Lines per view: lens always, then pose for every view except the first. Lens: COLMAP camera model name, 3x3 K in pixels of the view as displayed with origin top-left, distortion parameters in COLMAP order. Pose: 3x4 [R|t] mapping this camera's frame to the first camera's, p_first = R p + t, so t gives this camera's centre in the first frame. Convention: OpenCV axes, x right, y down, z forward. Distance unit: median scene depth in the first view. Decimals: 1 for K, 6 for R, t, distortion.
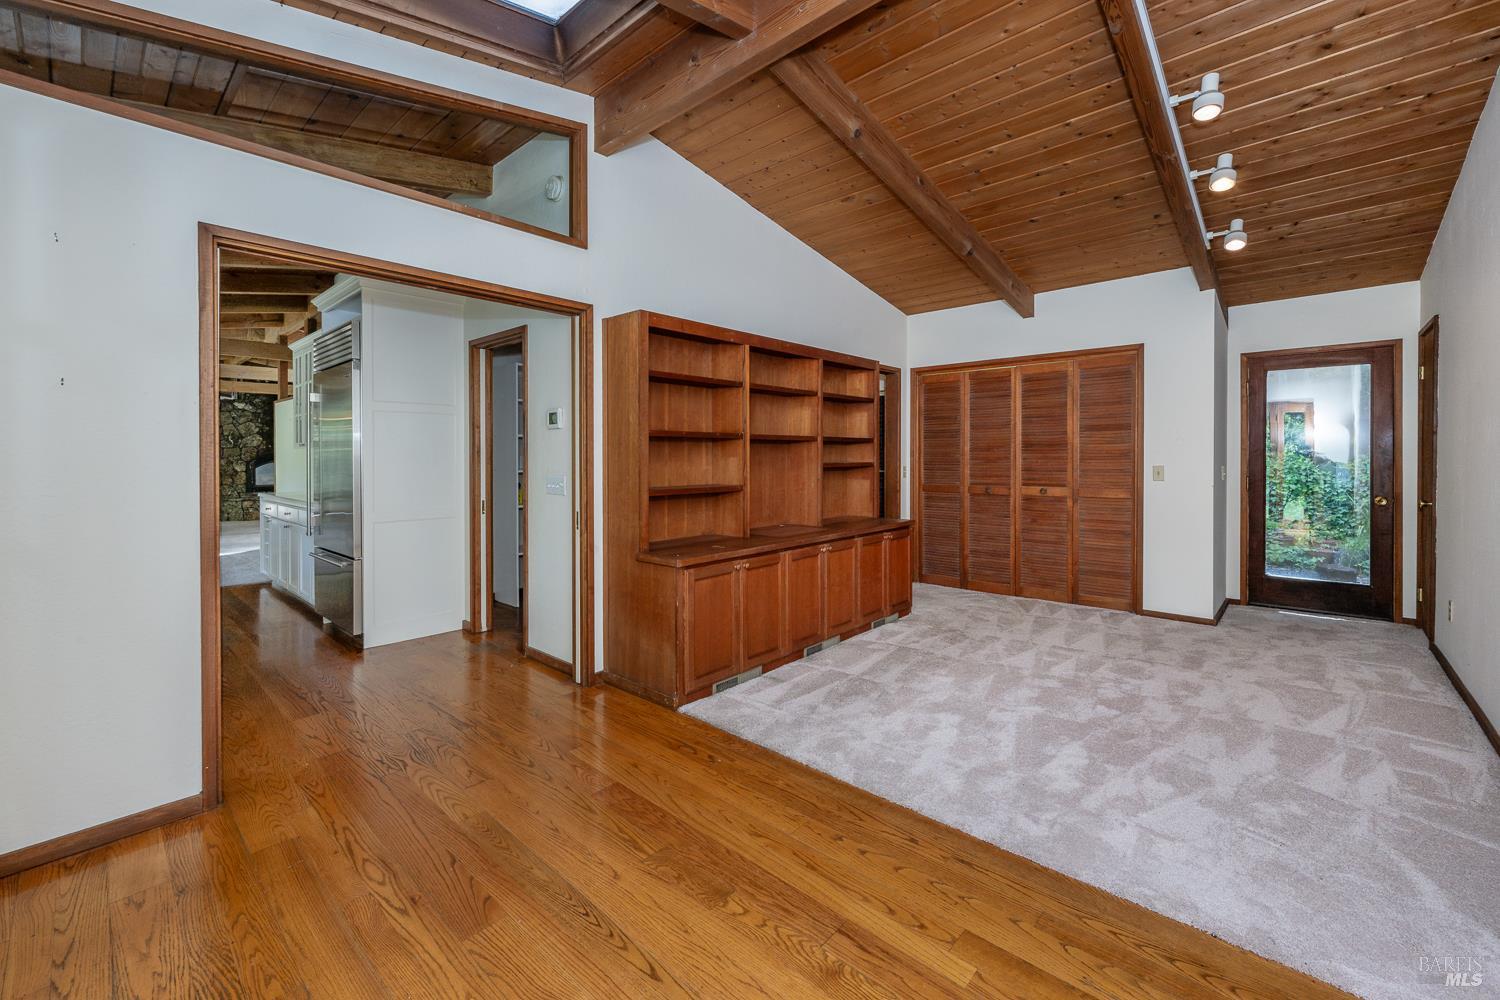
lens RADIAL K [[612.1, 0, 731.4], [0, 612.1, 459.5], [0, 0, 1]] dist [0.001898, 0.000050]
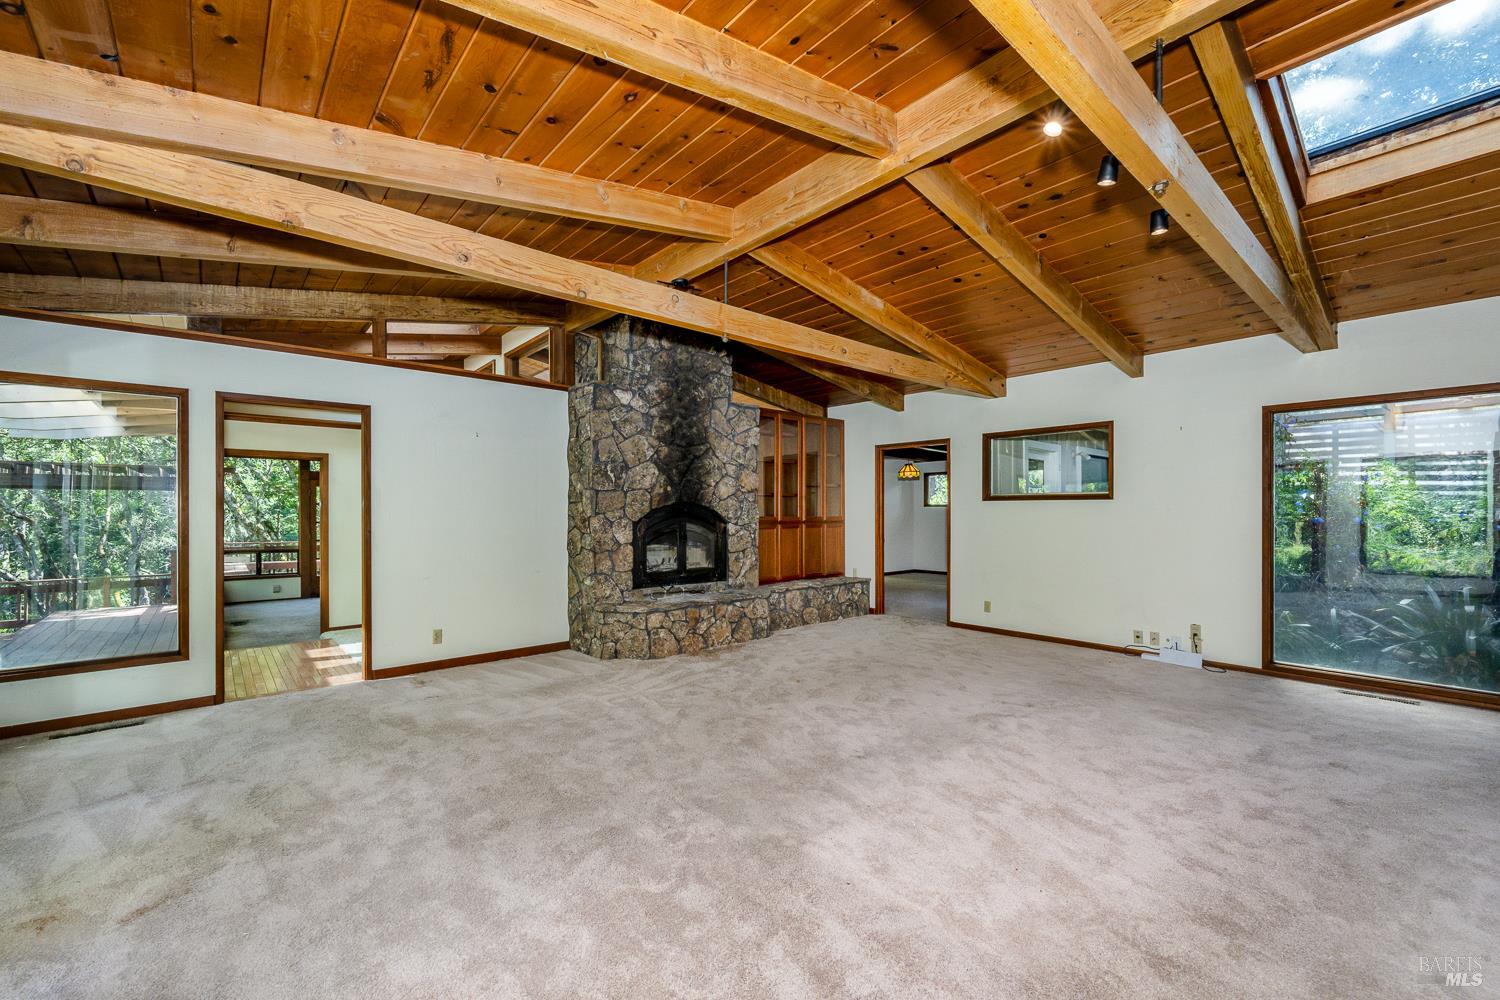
lens RADIAL K [[612.1, 0, 744.5], [0, 612.1, 510.2], [0, 0, 1]] dist [0.001898, 0.000050]
pose [[0.992361, 0.007094, -0.123165, -0.657764], [-0.007350, 0.999972, -0.001625, -0.004790], [0.123150, 0.002517, 0.992385, 0.562584]]
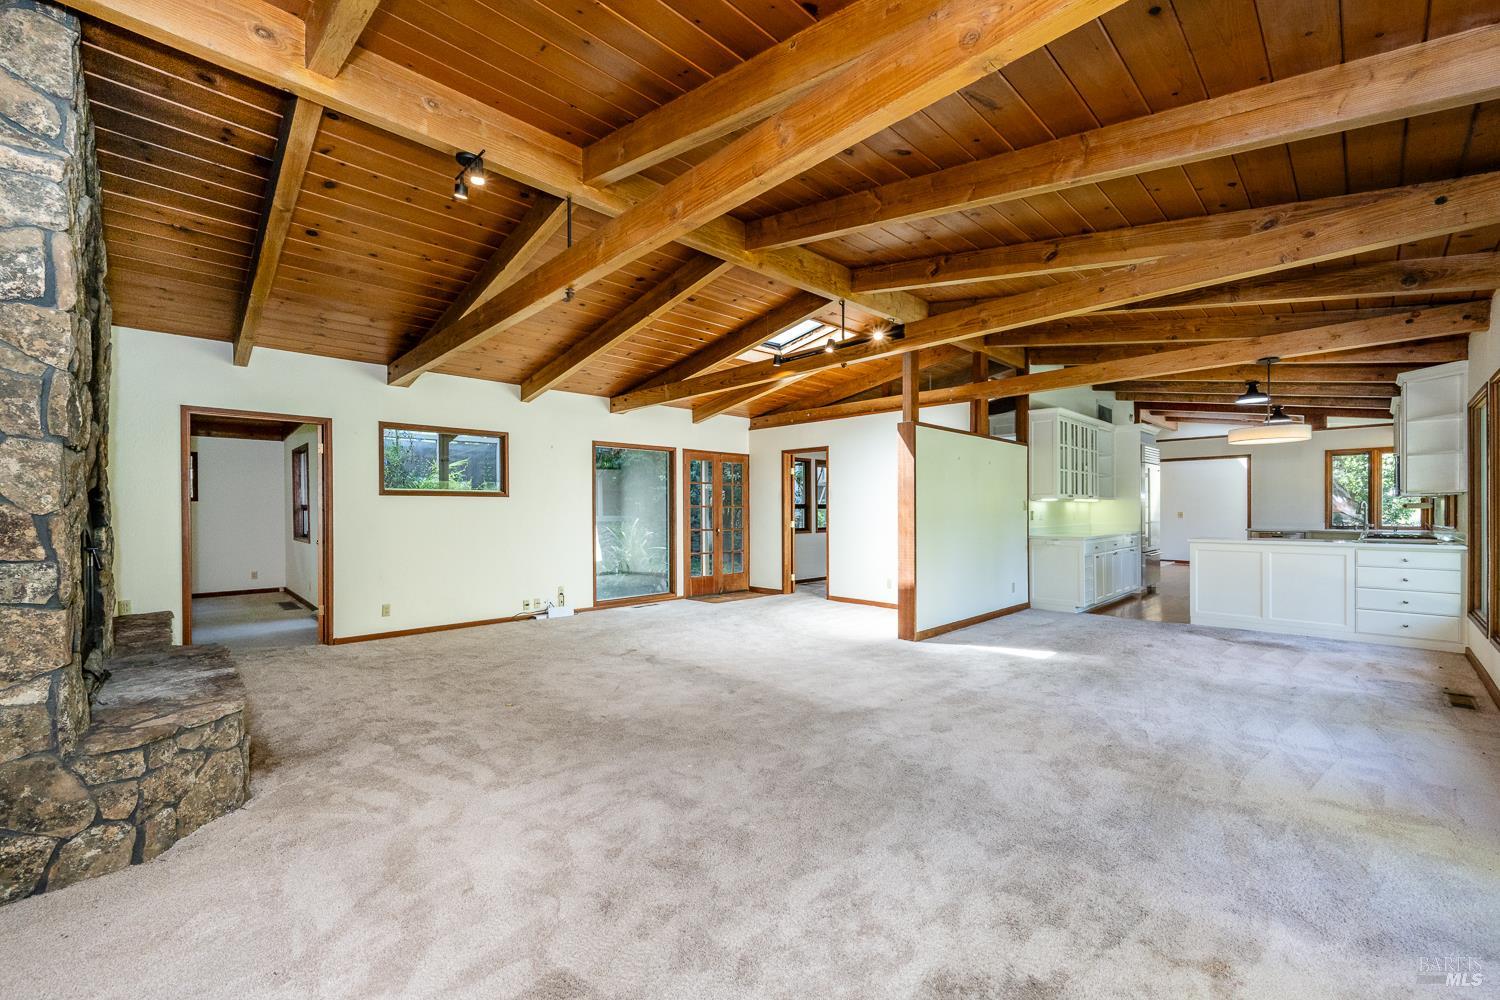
lens RADIAL K [[612.1, 0, 745.1], [0, 612.1, 509.5], [0, 0, 1]] dist [0.001898, 0.000050]
pose [[0.066953, 0.007610, 0.997727, -0.984280], [0.004548, 0.999958, -0.007932, 0.001068], [-0.997746, 0.005068, 0.066916, 0.800259]]
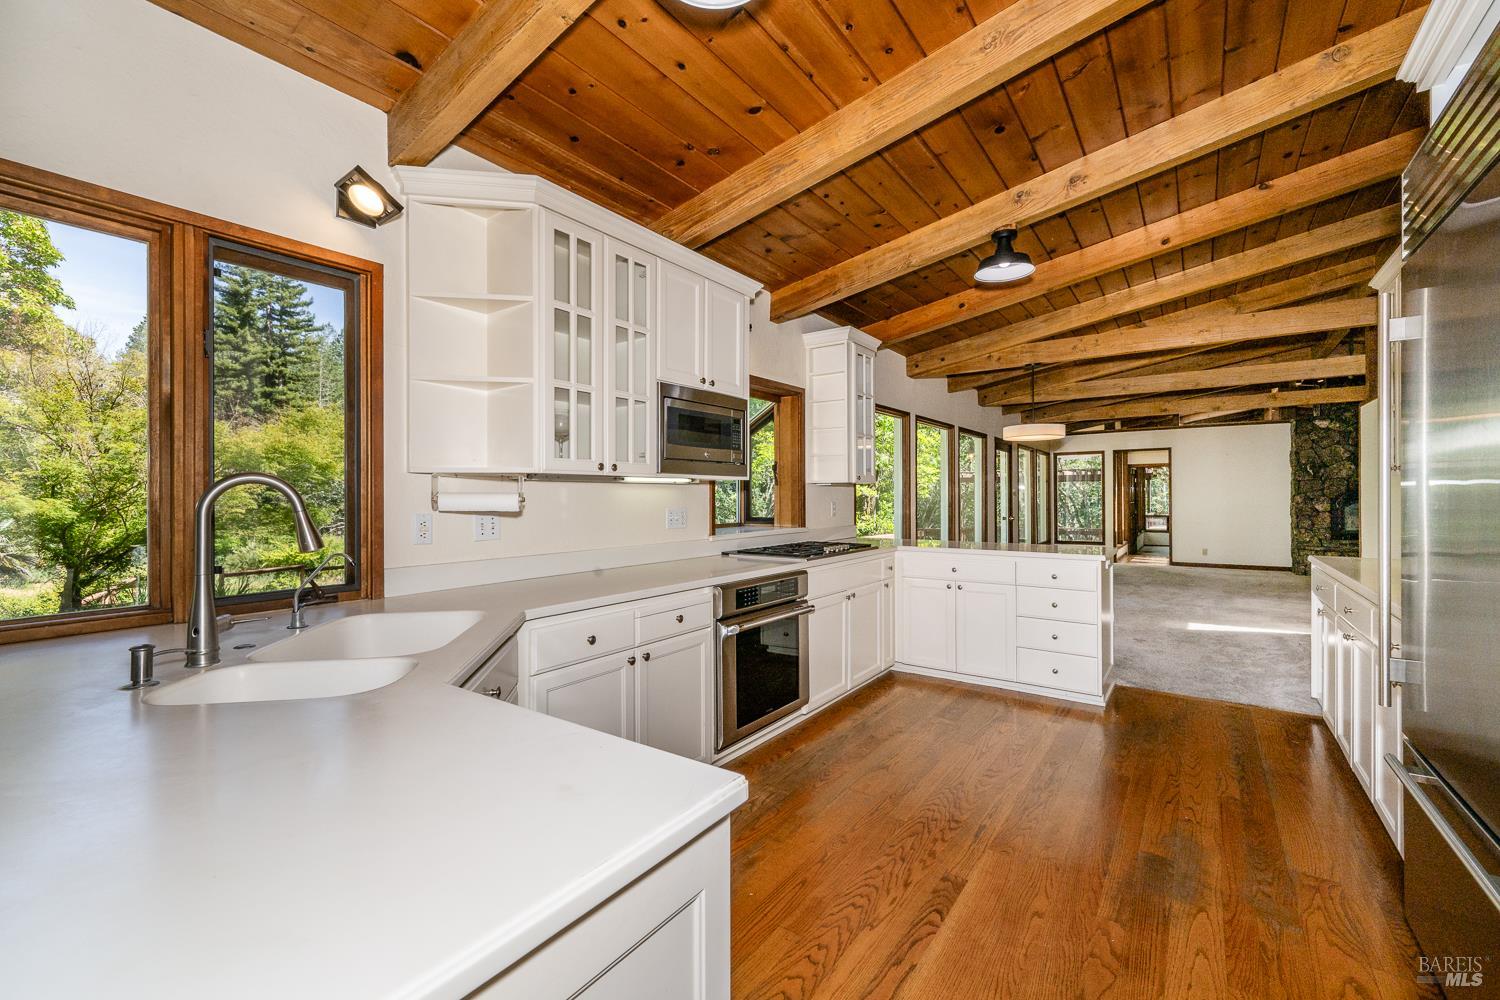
lens RADIAL K [[612.1, 0, 751.5], [0, 612.1, 497.5], [0, 0, 1]] dist [0.001898, 0.000050]
pose [[0.114929, 0.010256, -0.993321, -0.130429], [0.006904, 0.999914, 0.011123, -0.010631], [0.993350, -0.008136, 0.114849, 0.212382]]
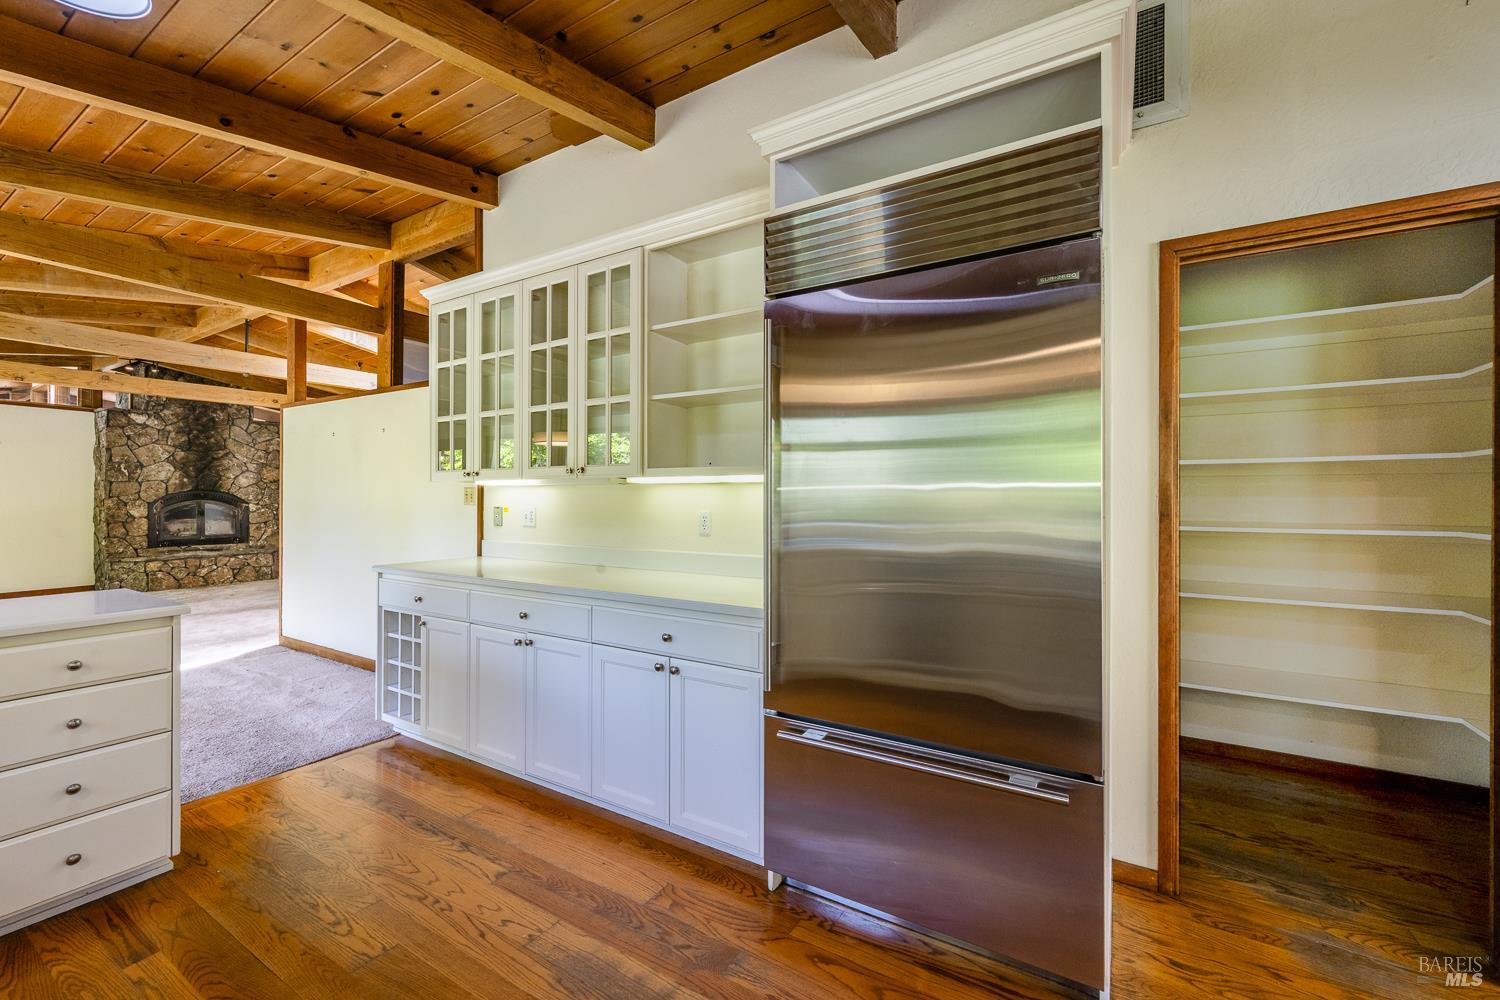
lens RADIAL K [[612.1, 0, 747.5], [0, 612.1, 497.8], [0, 0, 1]] dist [0.001898, 0.000050]
pose [[0.983944, 0.010341, 0.178178, -0.264670], [-0.010810, 0.999940, 0.001663, -0.009841], [-0.178150, -0.003562, 0.983997, 0.219298]]
